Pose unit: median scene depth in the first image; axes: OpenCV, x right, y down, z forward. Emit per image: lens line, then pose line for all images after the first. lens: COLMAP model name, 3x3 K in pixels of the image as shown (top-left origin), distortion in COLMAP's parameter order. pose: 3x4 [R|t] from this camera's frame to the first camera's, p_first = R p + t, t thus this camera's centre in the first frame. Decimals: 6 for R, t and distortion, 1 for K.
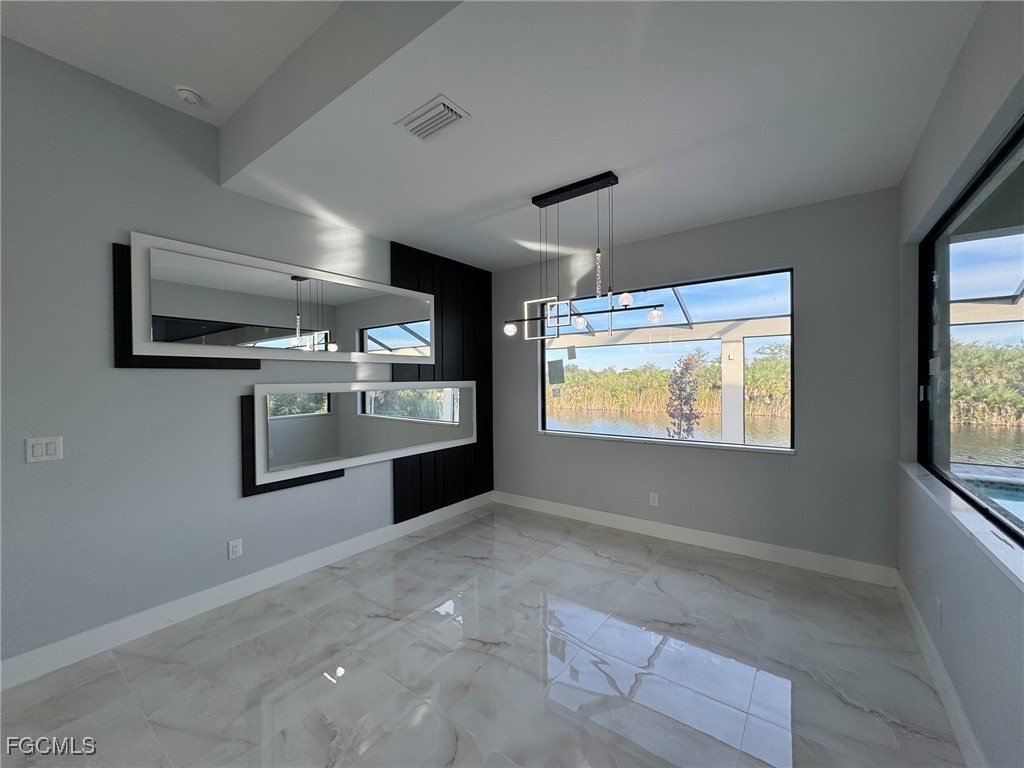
lens RADIAL K [[409.7, 0, 512.6], [0, 409.7, 383.8], [0, 0, 1]] dist [-0.001767, 0.000362]
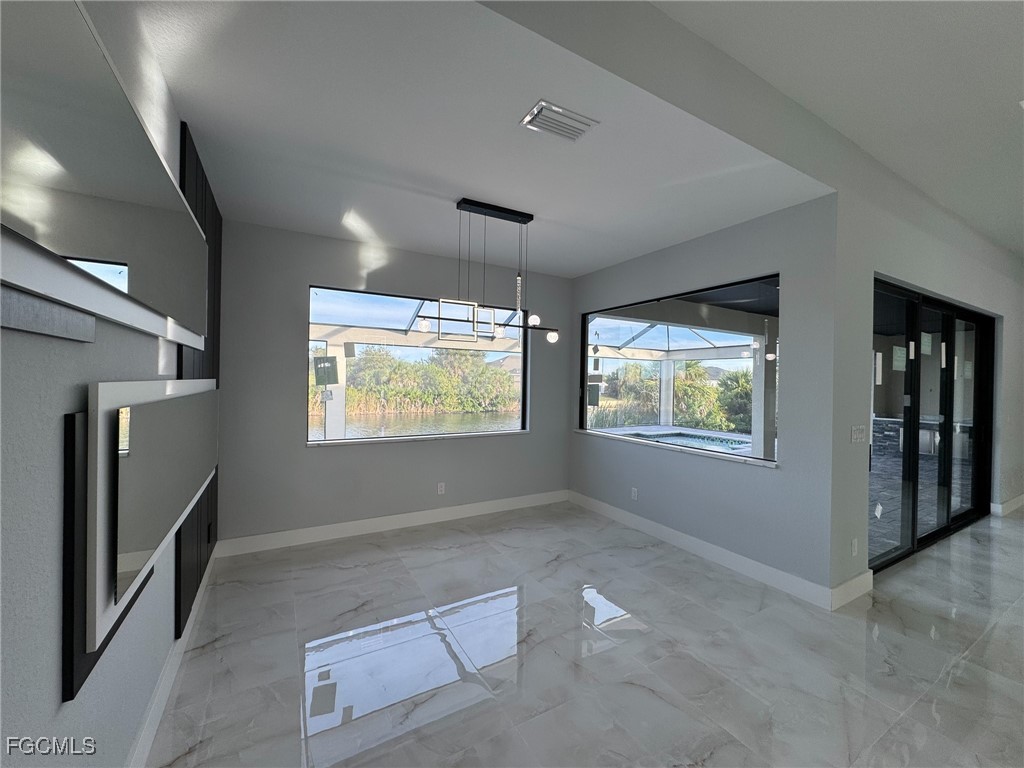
lens RADIAL K [[409.7, 0, 513.0], [0, 409.7, 381.7], [0, 0, 1]] dist [-0.001767, 0.000362]
pose [[0.402392, 0.015058, 0.915343, -0.599145], [-0.009598, 0.999879, -0.012229, 0.001412], [-0.915417, -0.003864, 0.402488, 0.363142]]
